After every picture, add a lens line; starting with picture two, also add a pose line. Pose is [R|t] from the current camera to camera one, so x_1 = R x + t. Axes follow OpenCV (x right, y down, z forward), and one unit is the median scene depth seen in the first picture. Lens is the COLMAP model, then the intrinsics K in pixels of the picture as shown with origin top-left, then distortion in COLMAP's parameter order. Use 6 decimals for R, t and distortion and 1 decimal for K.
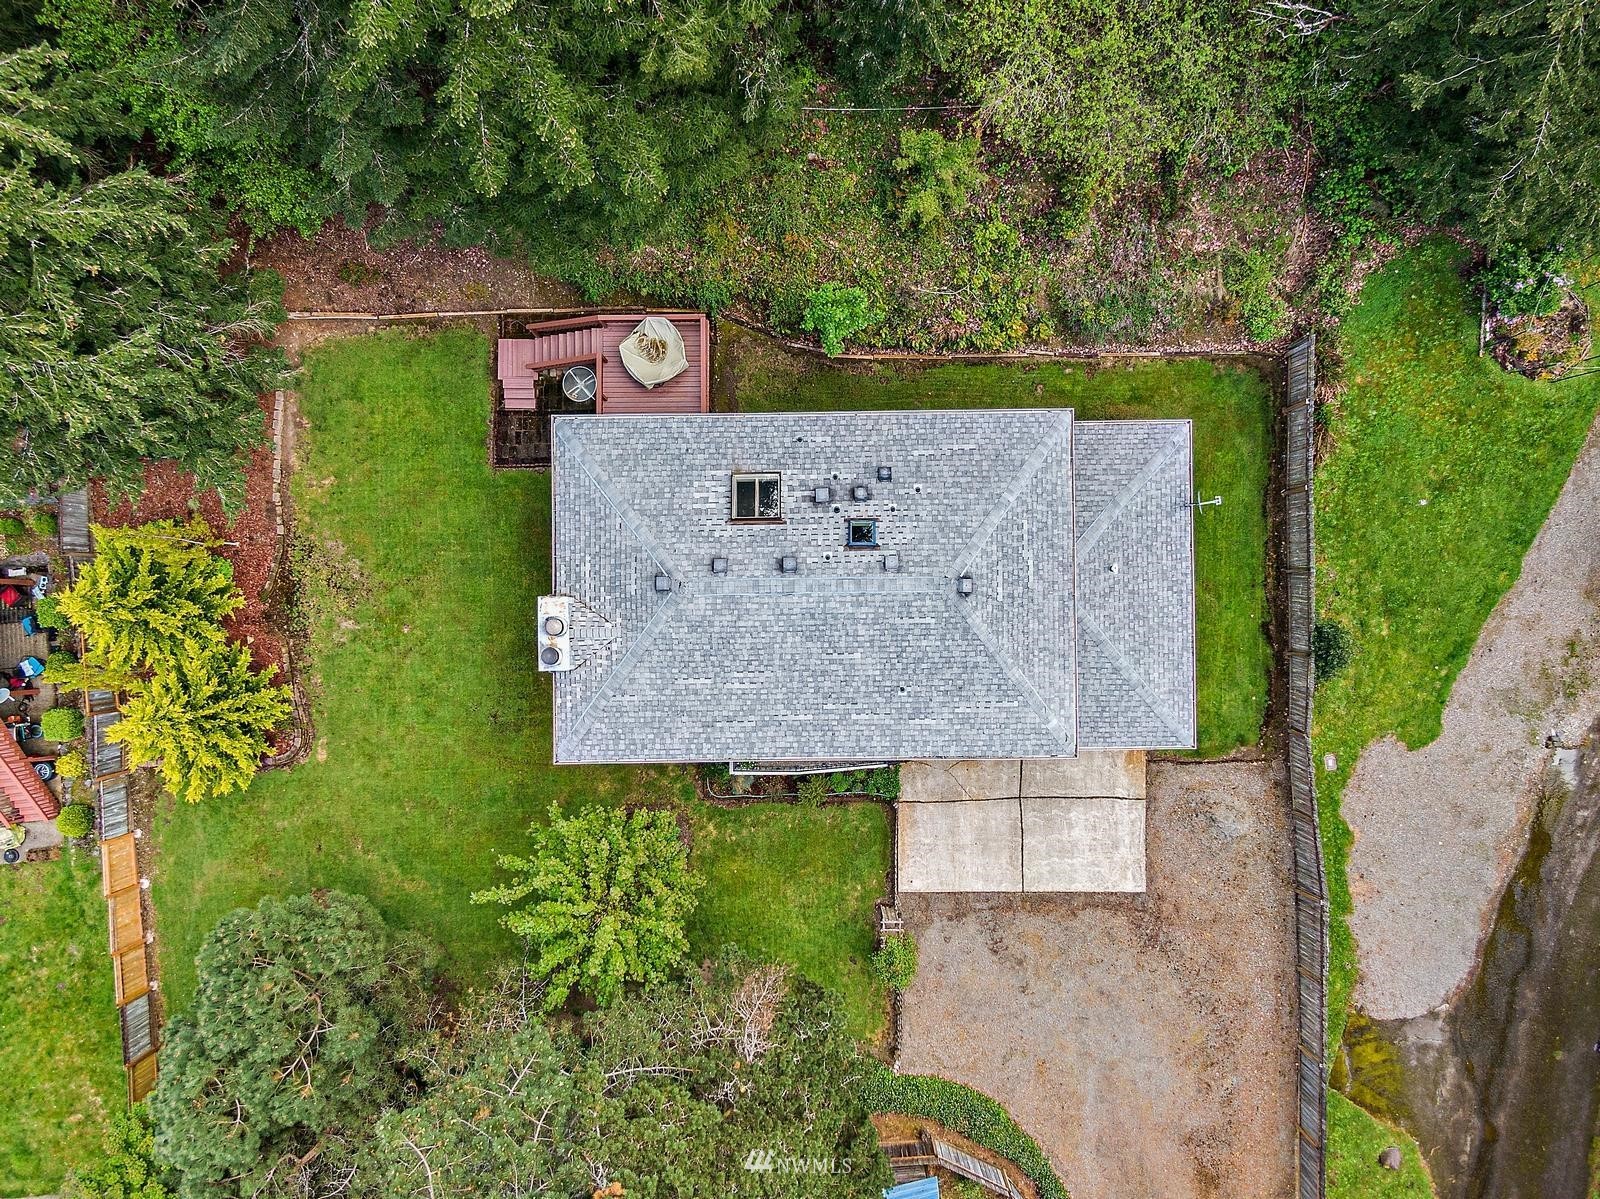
lens RADIAL K [[1191.8, 0, 802.2], [0, 1191.8, 597.0], [0, 0, 1]] dist [0.031374, -0.018872]
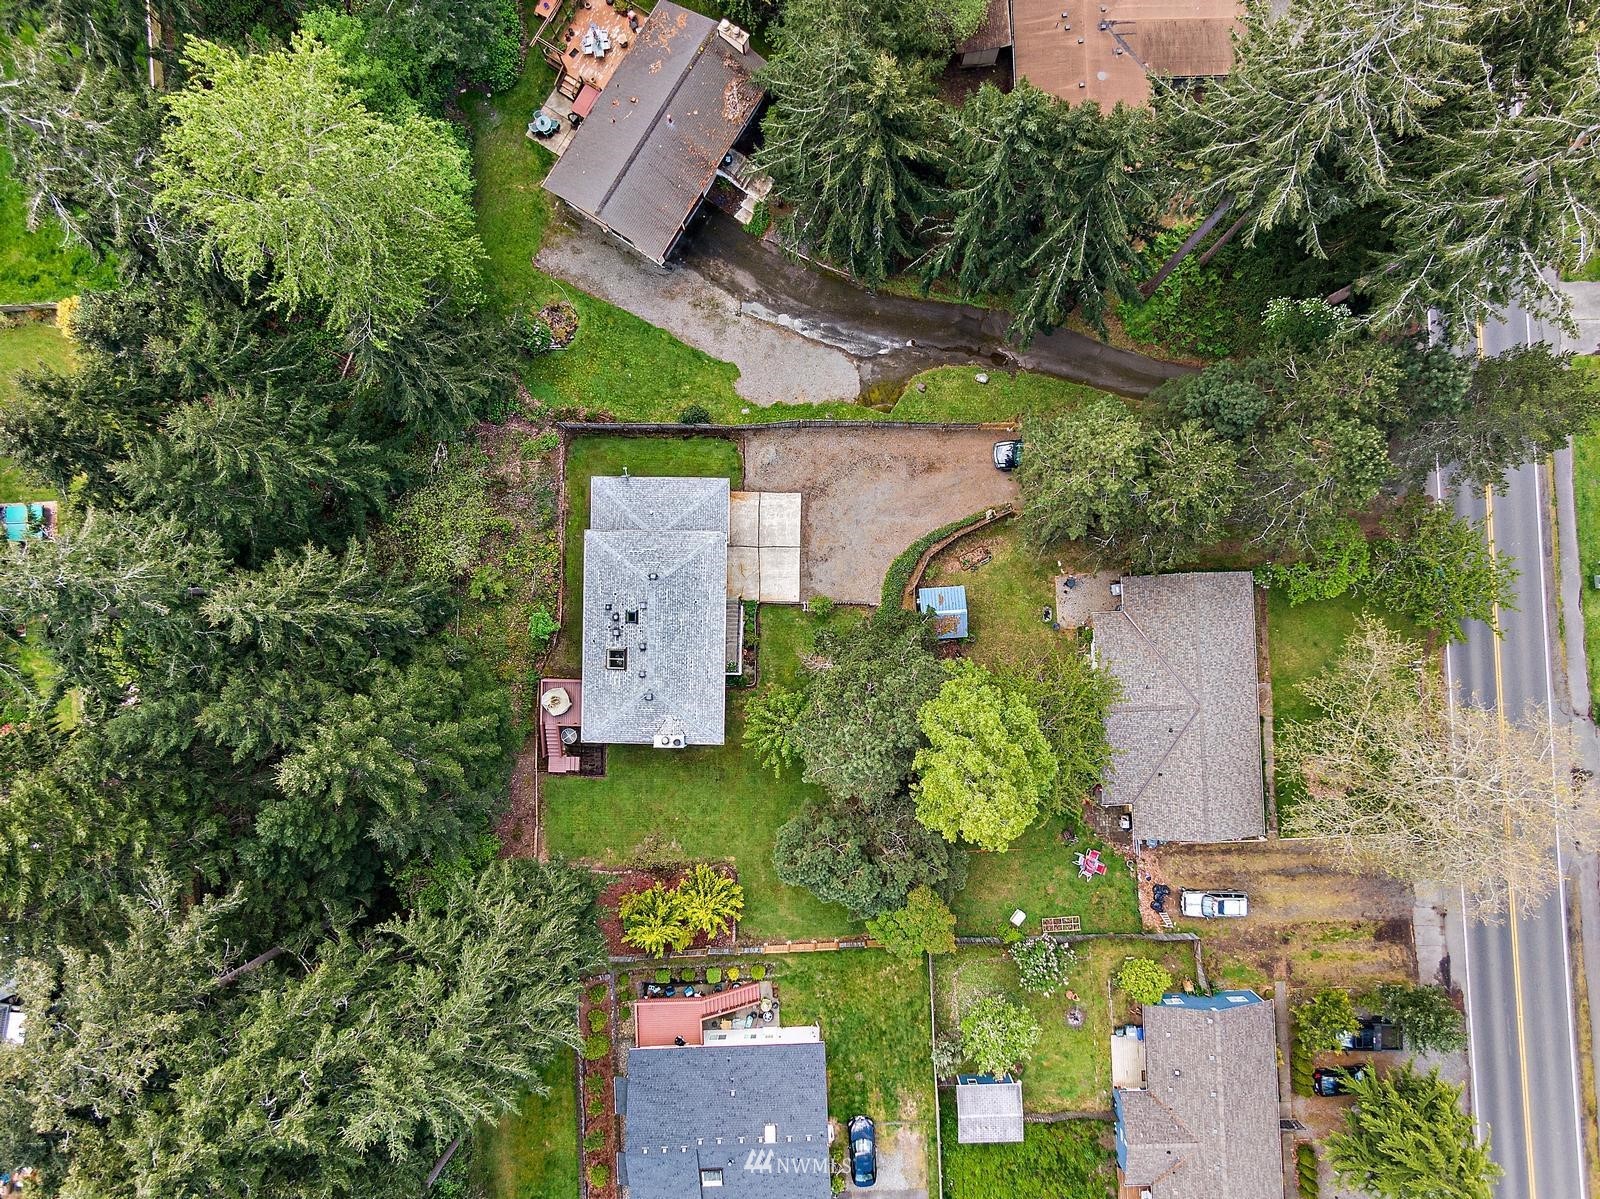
lens RADIAL K [[1191.8, 0, 800.1], [0, 1191.8, 601.6], [0, 0, 1]] dist [0.031374, -0.018872]
pose [[0.021483, -0.999035, 0.038299, -0.005128], [0.999736, 0.021778, 0.007304, 0.246325], [-0.008131, 0.038132, 0.999240, -1.318471]]
